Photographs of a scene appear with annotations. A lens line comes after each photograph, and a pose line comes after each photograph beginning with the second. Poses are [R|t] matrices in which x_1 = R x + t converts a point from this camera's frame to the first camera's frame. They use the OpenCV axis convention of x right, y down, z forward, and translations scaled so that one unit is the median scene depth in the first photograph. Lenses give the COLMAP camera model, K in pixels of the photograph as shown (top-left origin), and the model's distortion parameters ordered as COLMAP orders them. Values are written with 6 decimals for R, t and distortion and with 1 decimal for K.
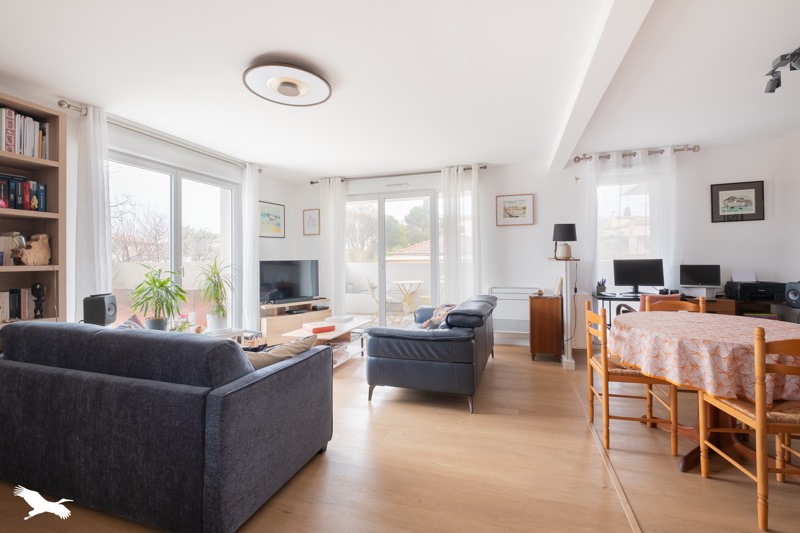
lens RADIAL K [[350.1, 0, 400.5], [0, 350.1, 257.6], [0, 0, 1]] dist [0.000373, -0.000015]
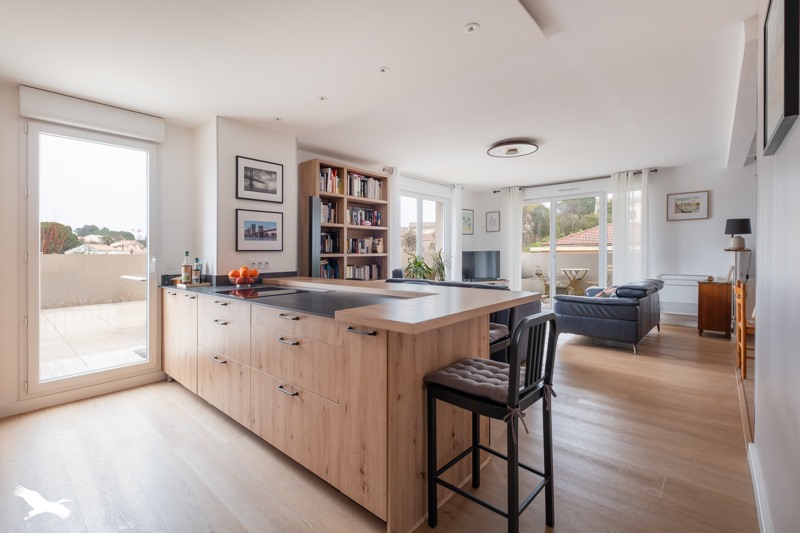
lens RADIAL K [[351.6, 0, 387.5], [0, 351.6, 261.2], [0, 0, 1]] dist [-0.001520, -0.000550]
pose [[0.908789, 0.012859, -0.417057, -0.121946], [0.002567, 0.999334, 0.036405, -0.004759], [0.417247, -0.034155, 0.908151, -0.696424]]
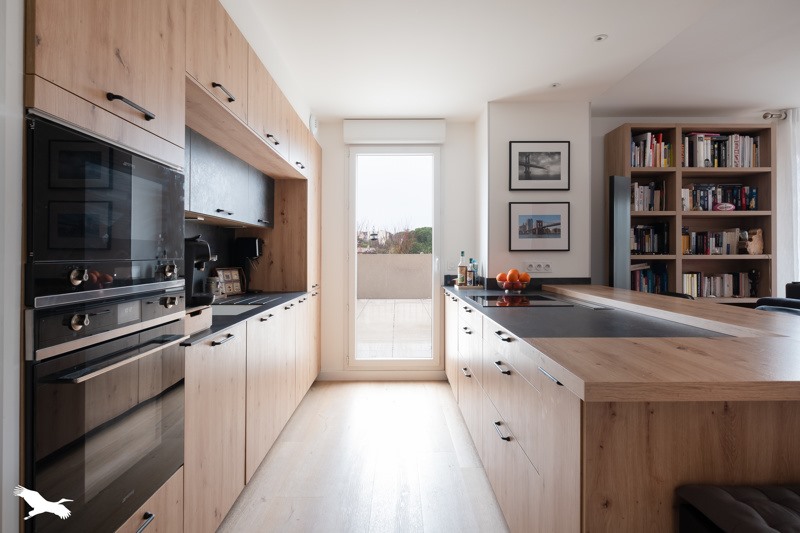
lens RADIAL K [[406.9, 0, 399.3], [0, 406.9, 252.6], [0, 0, 1]] dist [-0.000891, -0.000895]
pose [[0.313863, 0.004616, -0.949457, -0.059341], [0.007742, 0.999942, 0.007421, -0.003917], [0.949437, -0.009680, 0.313809, -0.531151]]
